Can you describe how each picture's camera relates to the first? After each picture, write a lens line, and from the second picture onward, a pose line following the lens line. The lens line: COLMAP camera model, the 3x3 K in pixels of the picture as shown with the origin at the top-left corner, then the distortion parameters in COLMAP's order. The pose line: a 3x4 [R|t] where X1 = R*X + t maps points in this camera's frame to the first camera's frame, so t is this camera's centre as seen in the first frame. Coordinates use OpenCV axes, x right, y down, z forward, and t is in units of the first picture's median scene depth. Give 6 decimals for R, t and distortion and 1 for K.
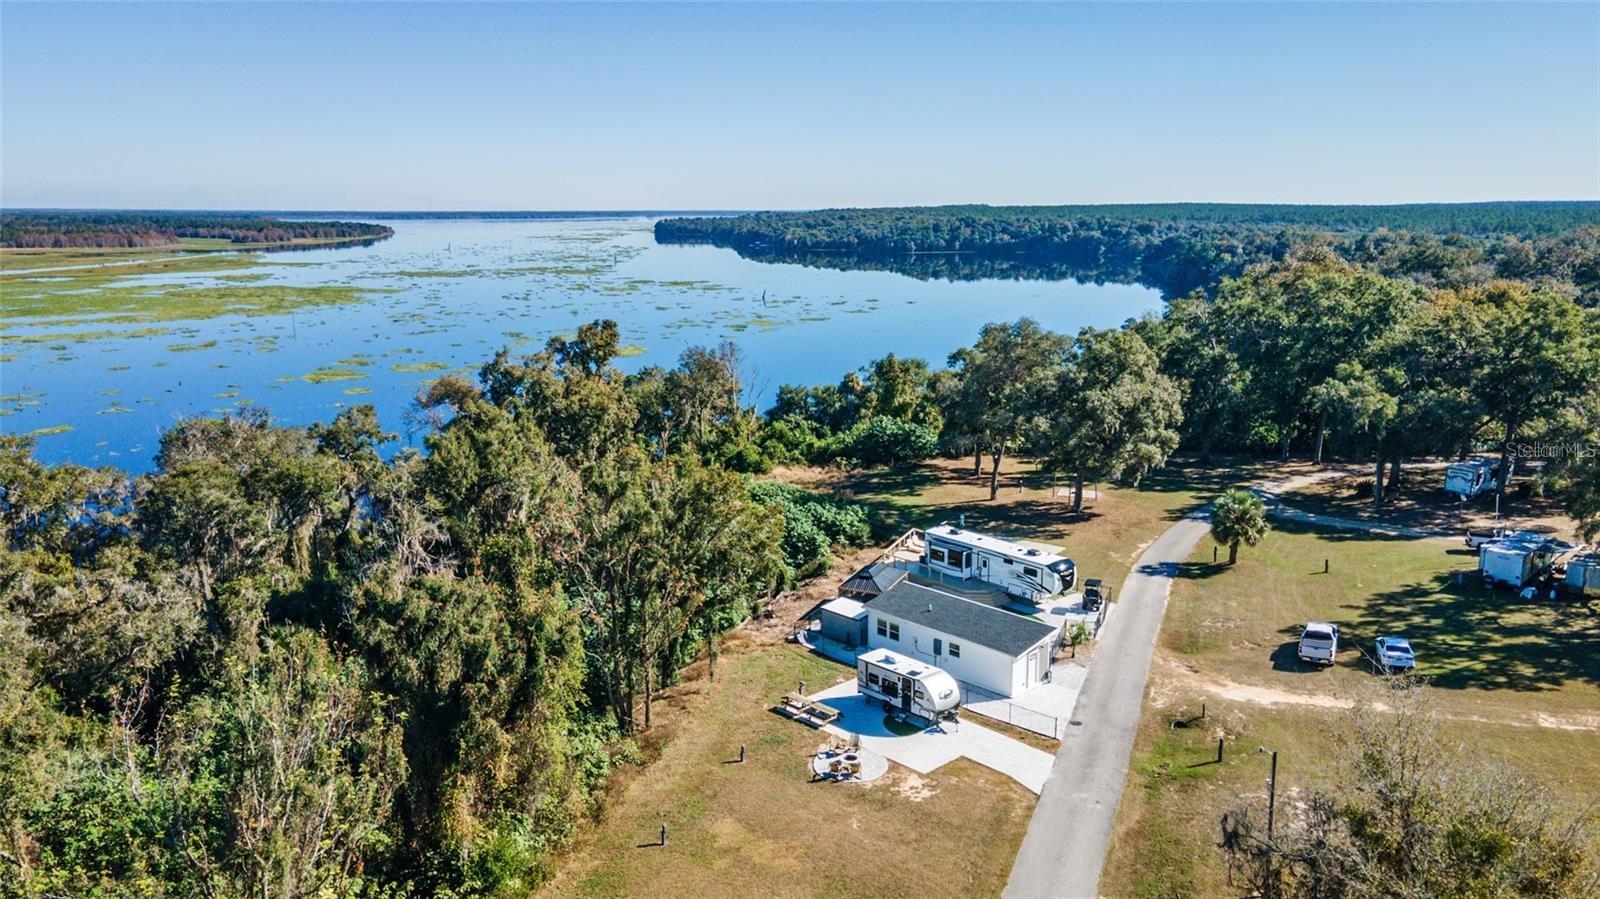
lens RADIAL K [[1163.1, 0, 796.2], [0, 1163.1, 451.3], [0, 0, 1]] dist [0.027365, 0.037308]
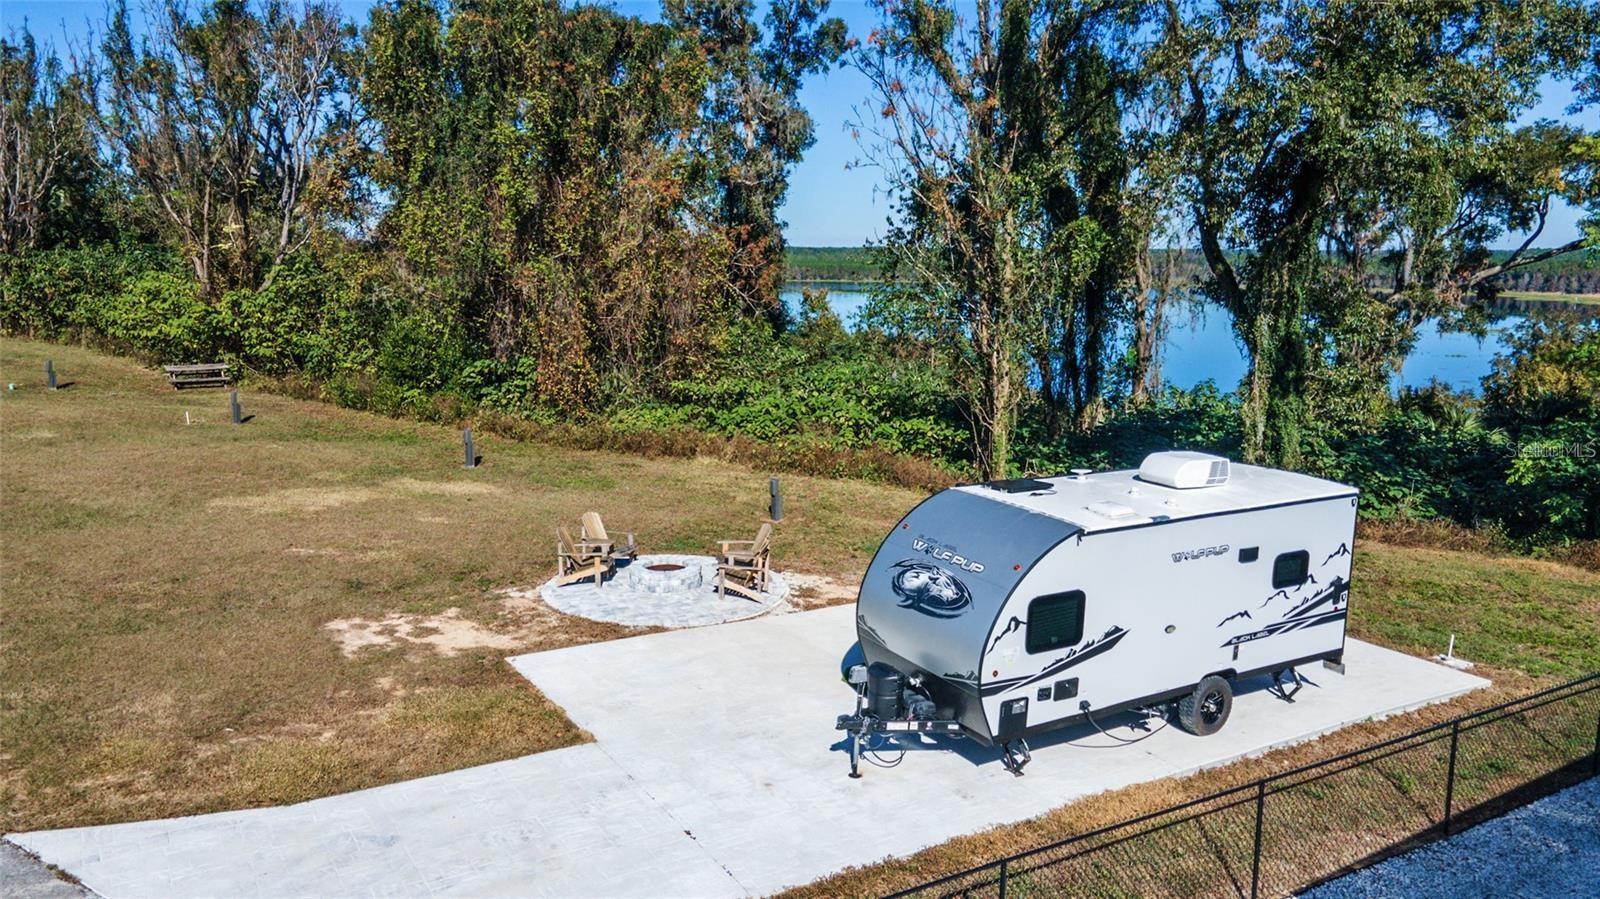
lens RADIAL K [[1163.1, 0, 795.1], [0, 1163.1, 455.9], [0, 0, 1]] dist [0.027365, 0.037308]
pose [[-0.186110, 0.172427, -0.967281, 0.222762], [-0.208261, 0.955188, 0.210342, 0.107128], [0.960203, 0.240593, -0.141860, 0.709026]]
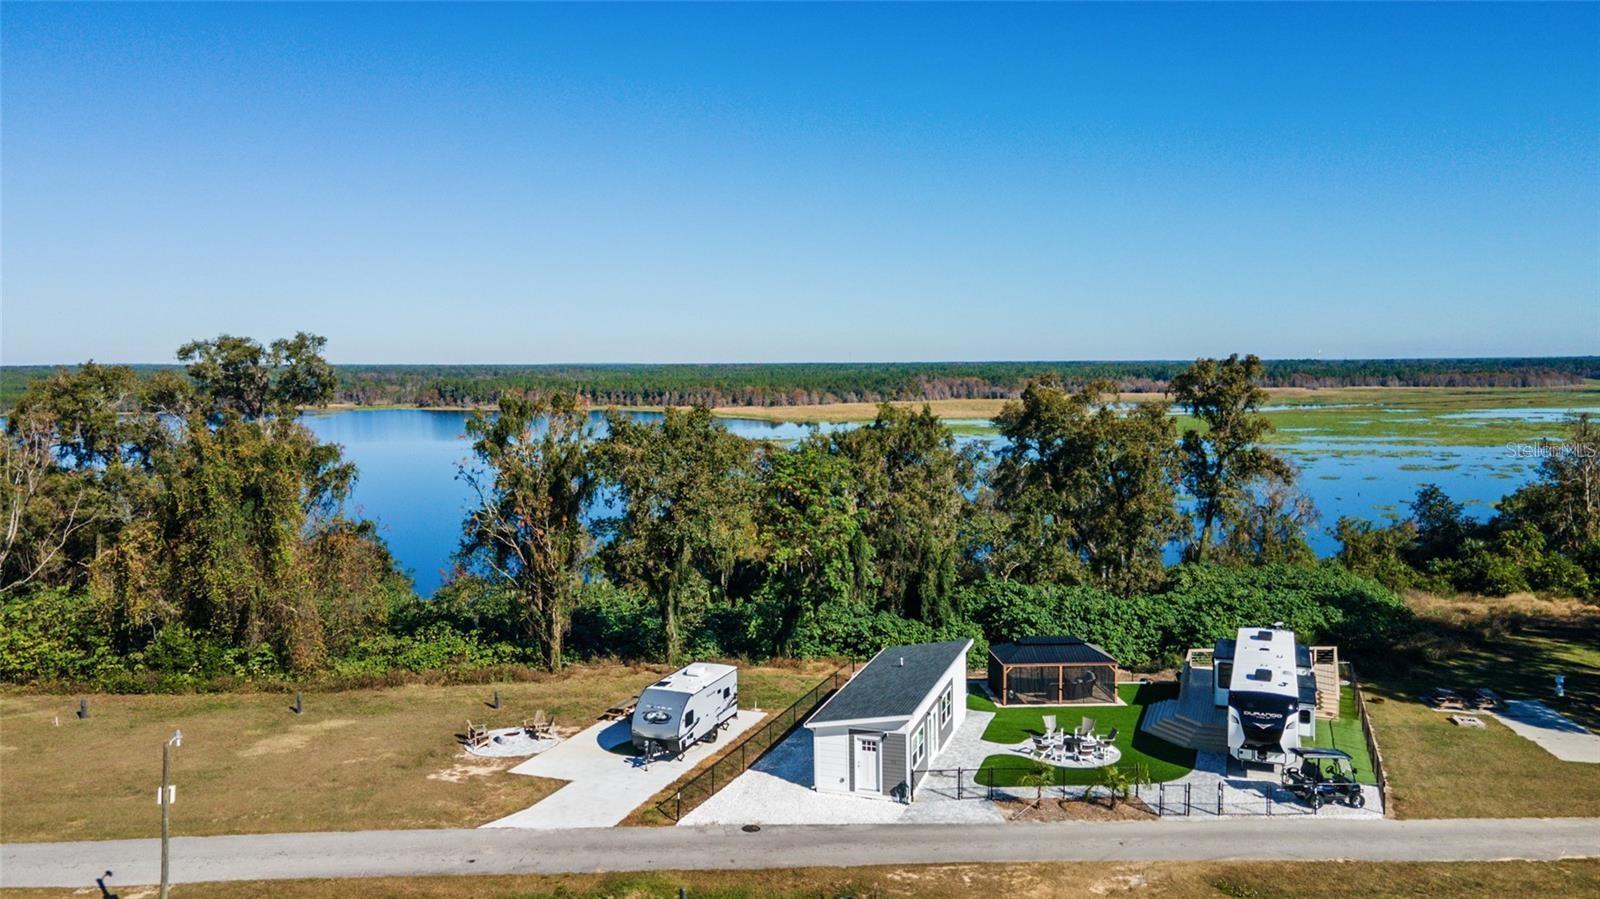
lens RADIAL K [[1163.1, 0, 791.3], [0, 1163.1, 450.5], [0, 0, 1]] dist [0.027365, 0.037308]
pose [[0.454648, 0.065694, -0.888245, 0.573064], [-0.175047, 0.984417, -0.016791, 0.028222], [0.873300, 0.163118, 0.459063, 0.502604]]
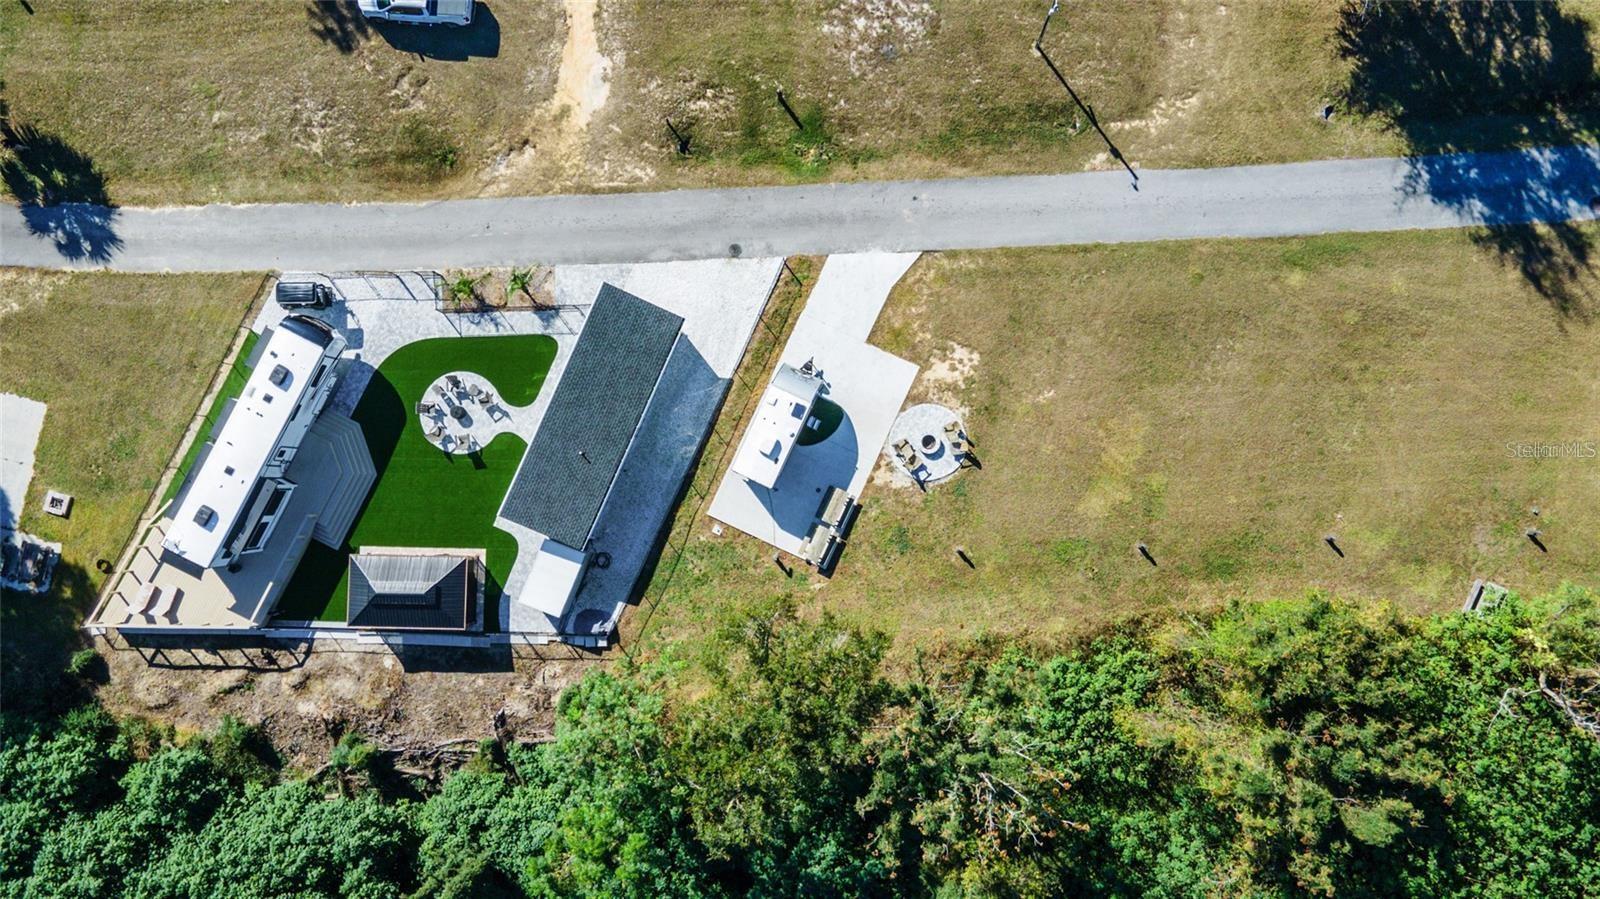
lens RADIAL K [[1163.1, 0, 789.9], [0, 1163.1, 437.4], [0, 0, 1]] dist [0.027365, 0.037308]
pose [[-0.379865, -0.923375, 0.055501, 0.026627], [0.218958, -0.031459, 0.975227, -0.470587], [-0.898755, 0.382607, 0.214131, 0.592946]]
